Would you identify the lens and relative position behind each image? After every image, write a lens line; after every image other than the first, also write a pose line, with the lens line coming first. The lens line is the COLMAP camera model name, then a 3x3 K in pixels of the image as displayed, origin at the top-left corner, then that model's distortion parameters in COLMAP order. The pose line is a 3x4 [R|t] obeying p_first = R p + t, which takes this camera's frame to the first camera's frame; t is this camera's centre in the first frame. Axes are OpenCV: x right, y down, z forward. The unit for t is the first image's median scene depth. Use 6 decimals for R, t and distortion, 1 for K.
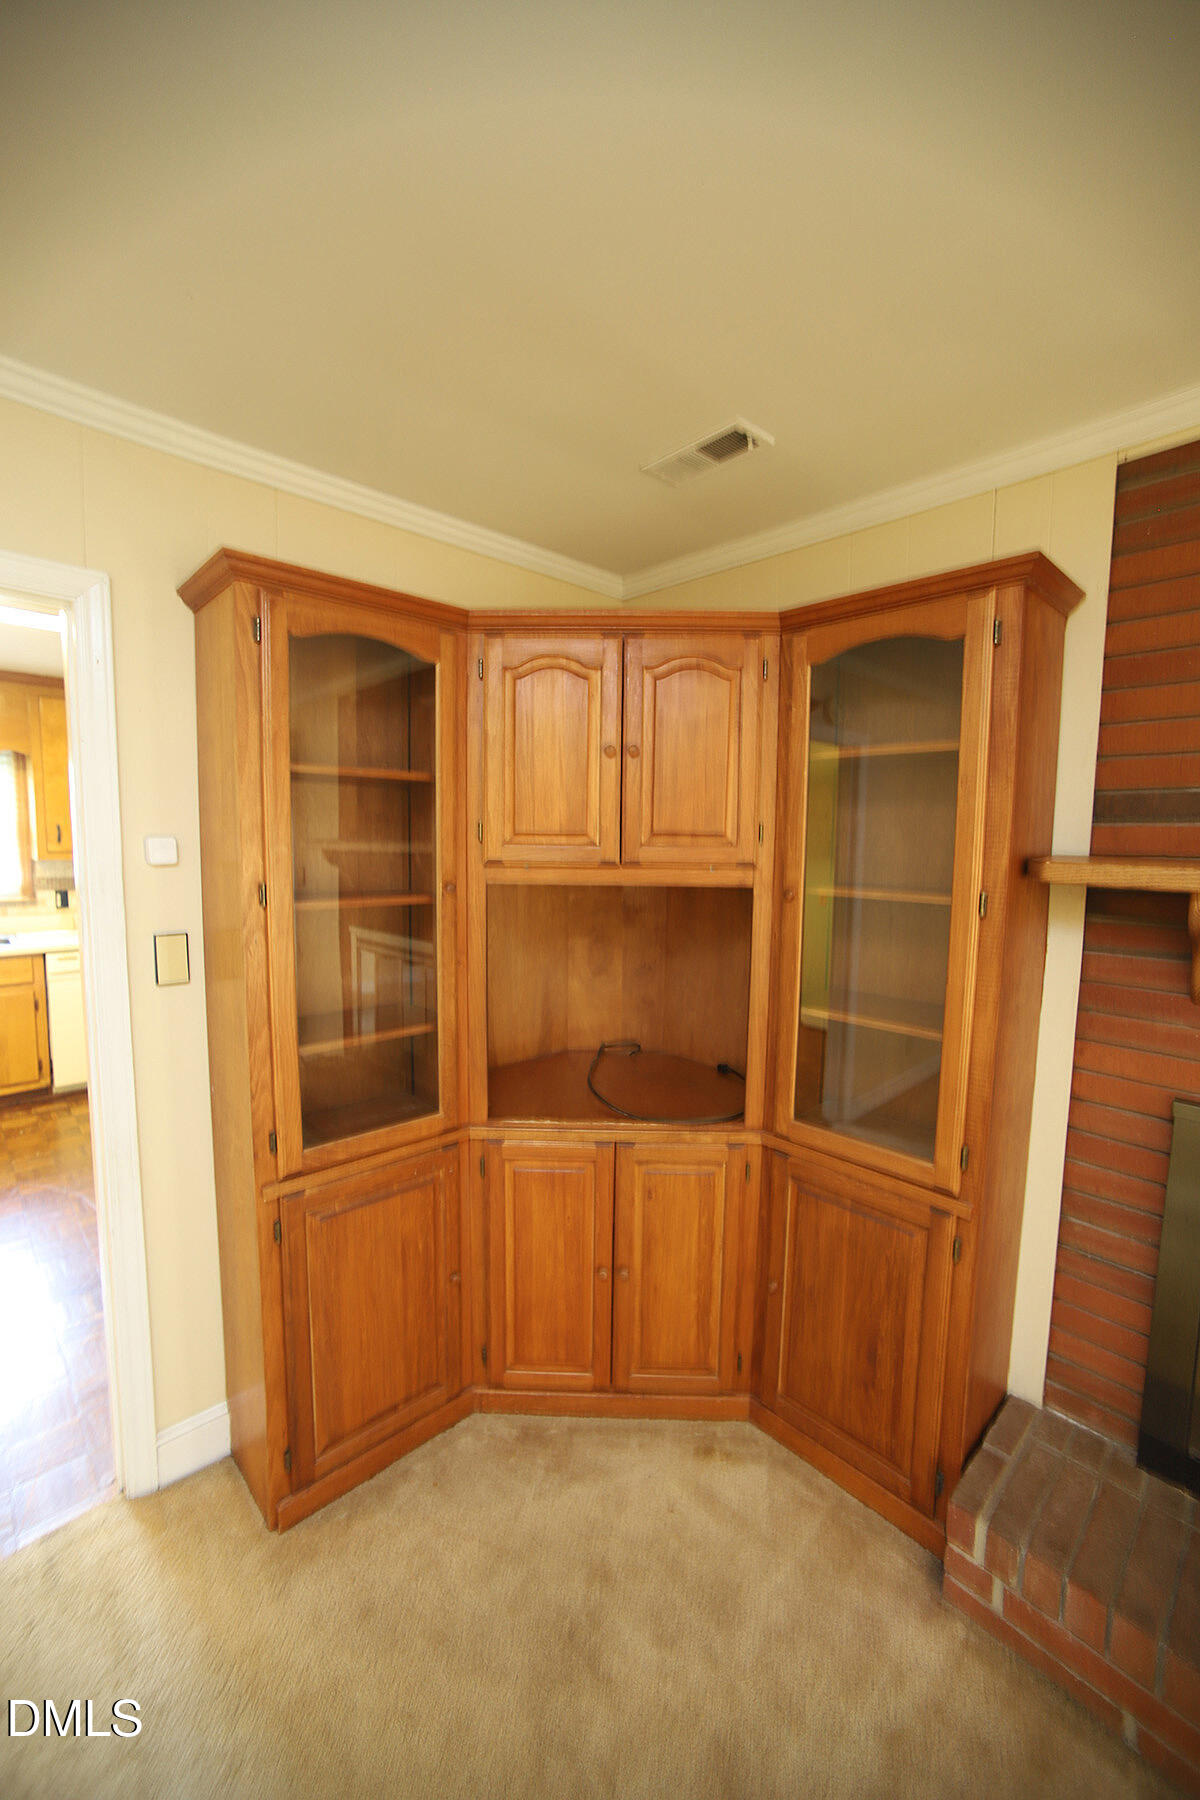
lens RADIAL K [[718.3, 0, 603.5], [0, 718.3, 900.8], [0, 0, 1]] dist [-0.026954, 0.003795]
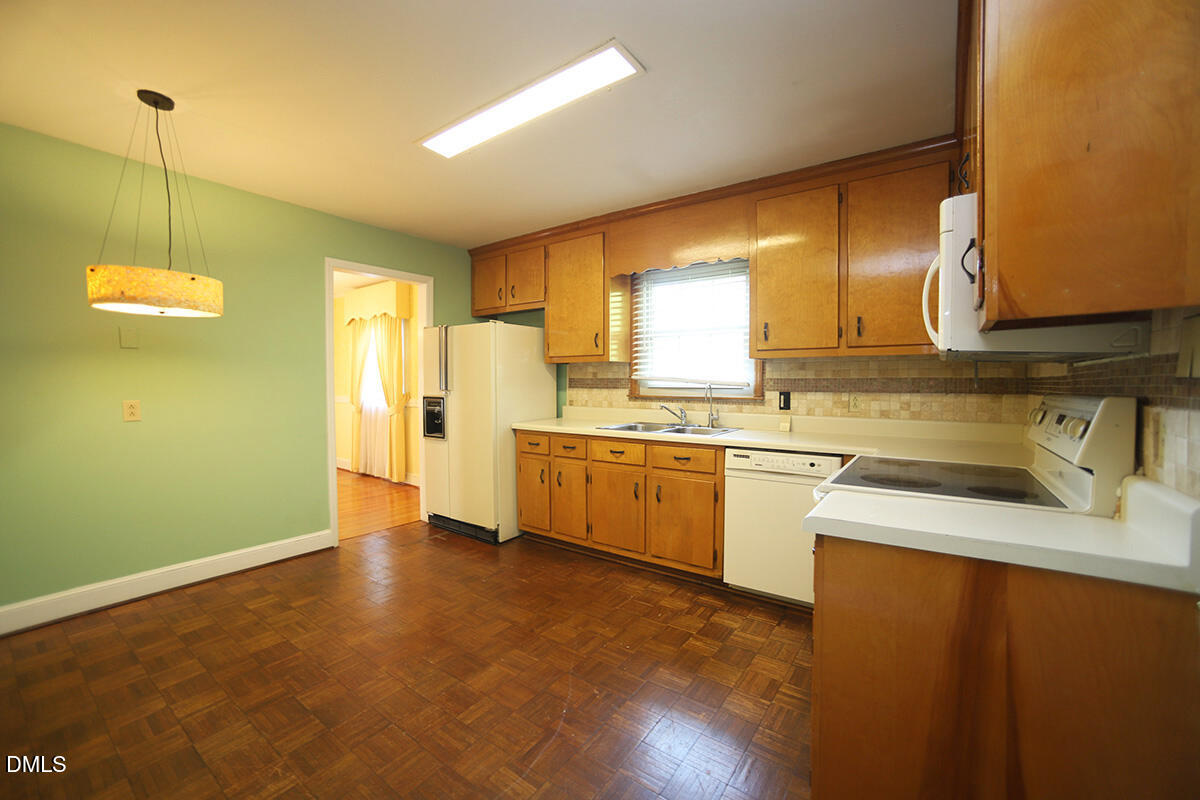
lens RADIAL K [[478.9, 0, 599.2], [0, 478.9, 400.7], [0, 0, 1]] dist [-0.026954, 0.003795]
pose [[0.167021, 0.015249, -0.985835, -0.351436], [-0.083982, 0.996467, 0.001185, 0.052829], [0.982370, 0.082594, 0.167711, 1.646955]]
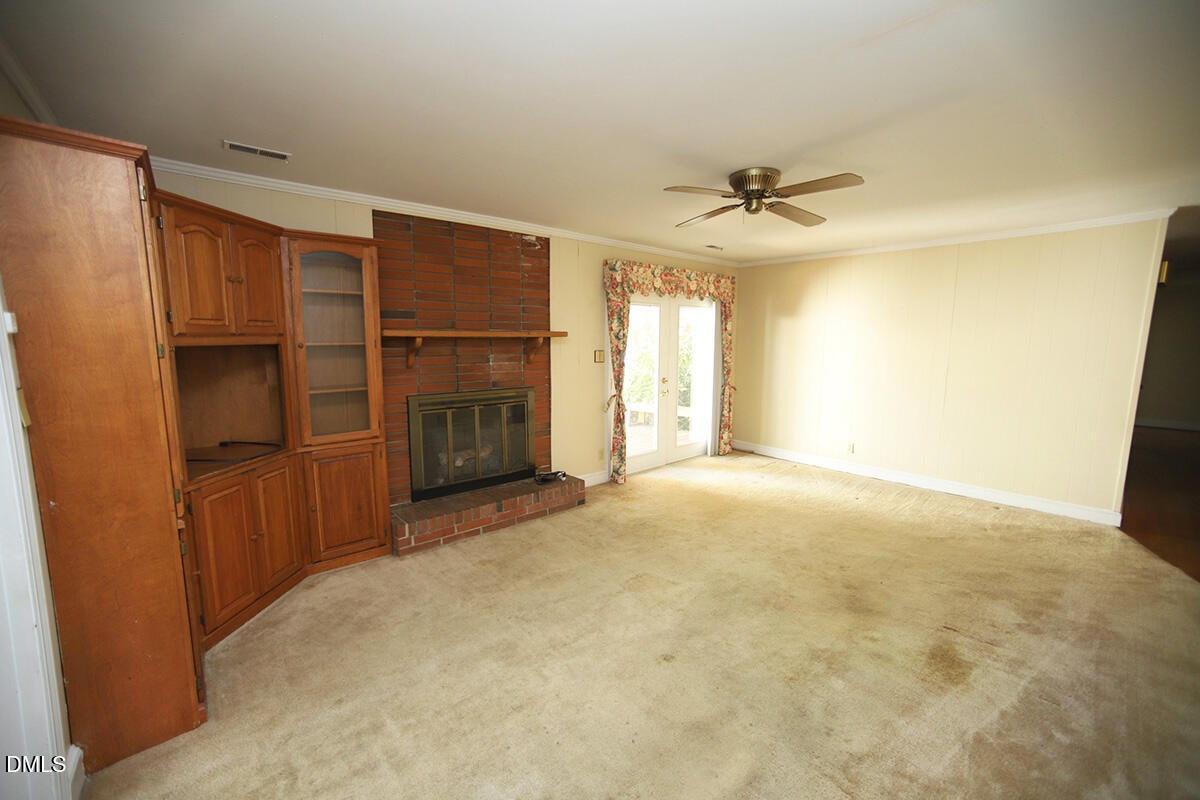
lens RADIAL K [[478.9, 0, 582.7], [0, 478.9, 398.2], [0, 0, 1]] dist [-0.026954, 0.003795]
pose [[0.076980, -0.136125, 0.987696, -1.288950], [0.090446, 0.987505, 0.129049, 0.044689], [-0.992922, 0.079399, 0.088330, -0.089969]]
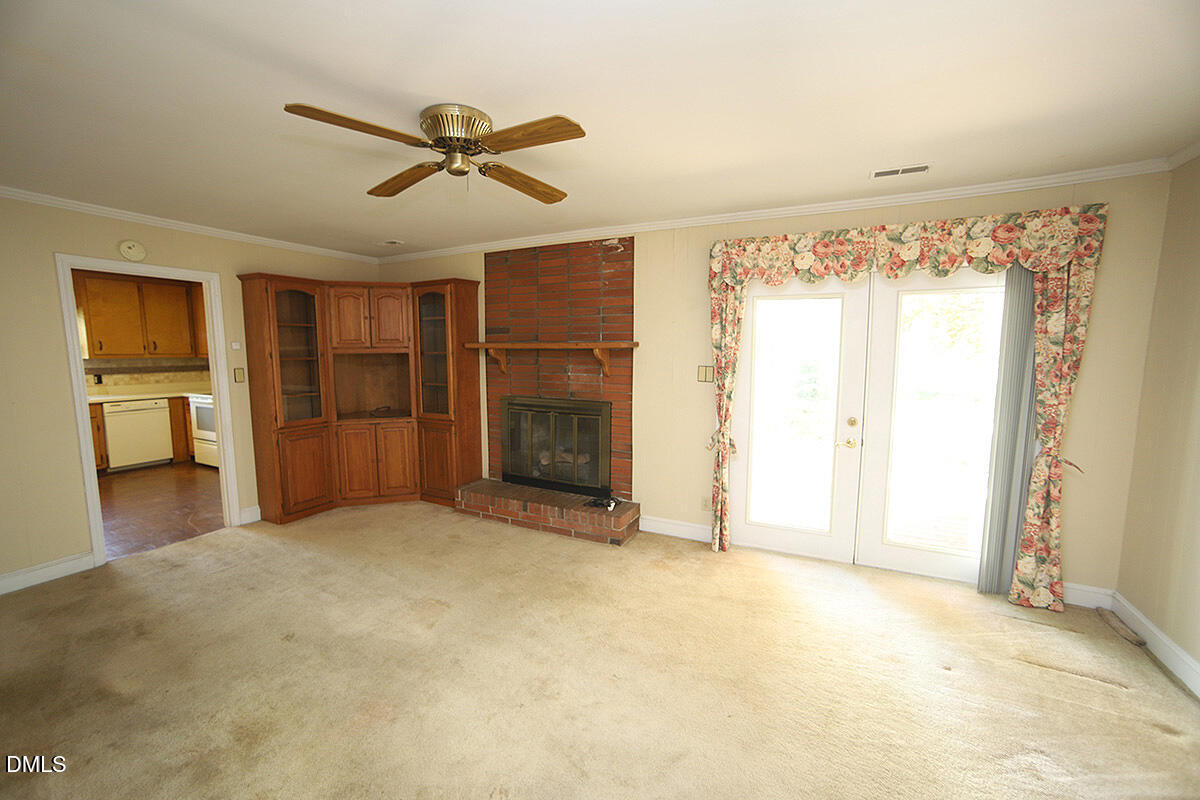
lens RADIAL K [[478.9, 0, 580.6], [0, 478.9, 395.7], [0, 0, 1]] dist [-0.026954, 0.003795]
pose [[0.949529, -0.049032, 0.309822, 0.281339], [0.043988, 0.998761, 0.023251, 0.191993], [-0.310578, -0.008449, 0.950510, -1.735008]]
